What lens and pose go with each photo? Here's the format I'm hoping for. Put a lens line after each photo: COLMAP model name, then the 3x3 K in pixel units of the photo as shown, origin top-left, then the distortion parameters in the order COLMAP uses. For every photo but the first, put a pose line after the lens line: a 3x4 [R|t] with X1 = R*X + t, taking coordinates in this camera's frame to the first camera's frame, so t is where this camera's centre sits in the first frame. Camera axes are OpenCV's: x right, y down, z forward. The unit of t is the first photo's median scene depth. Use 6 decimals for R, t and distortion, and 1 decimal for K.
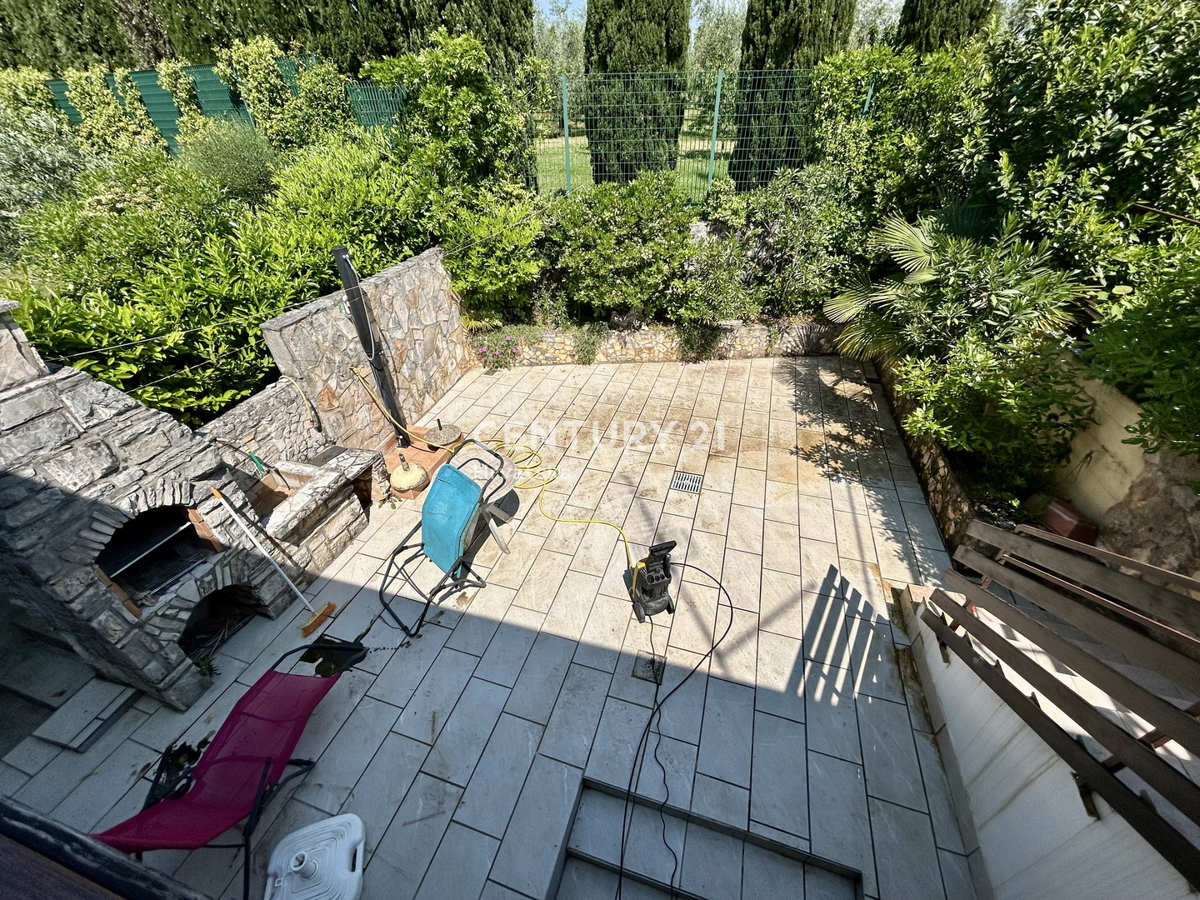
lens RADIAL K [[485.4, 0, 600.0], [0, 485.4, 450.0], [0, 0, 1]] dist [0.000586, 0.000751]
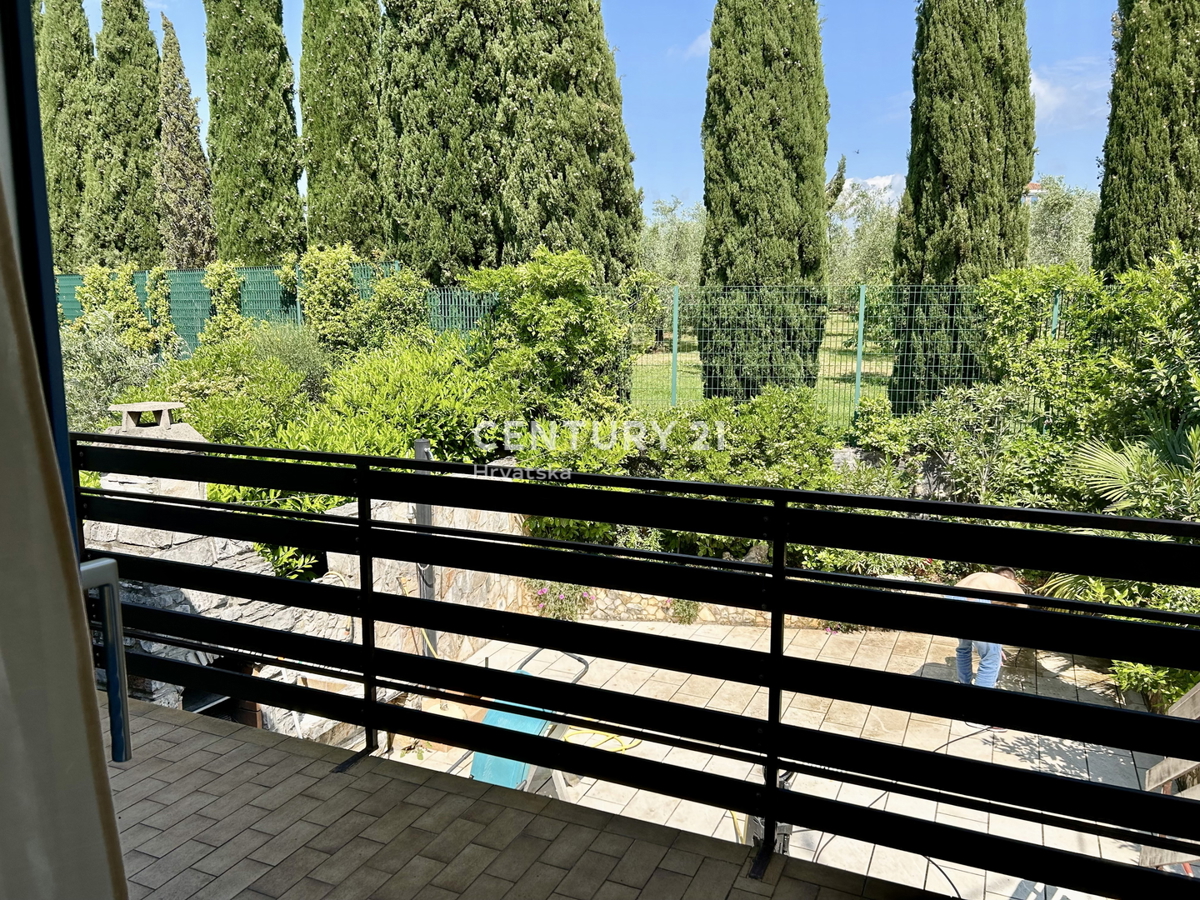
lens RADIAL K [[928.2, 0, 600.0], [0, 928.2, 450.0], [0, 0, 1]] dist [0.110216, -0.146244]
pose [[0.992150, 0.040561, -0.118293, -0.000448], [-0.089804, 0.889385, -0.448253, 0.221612], [0.087026, 0.455357, 0.886045, -0.320340]]
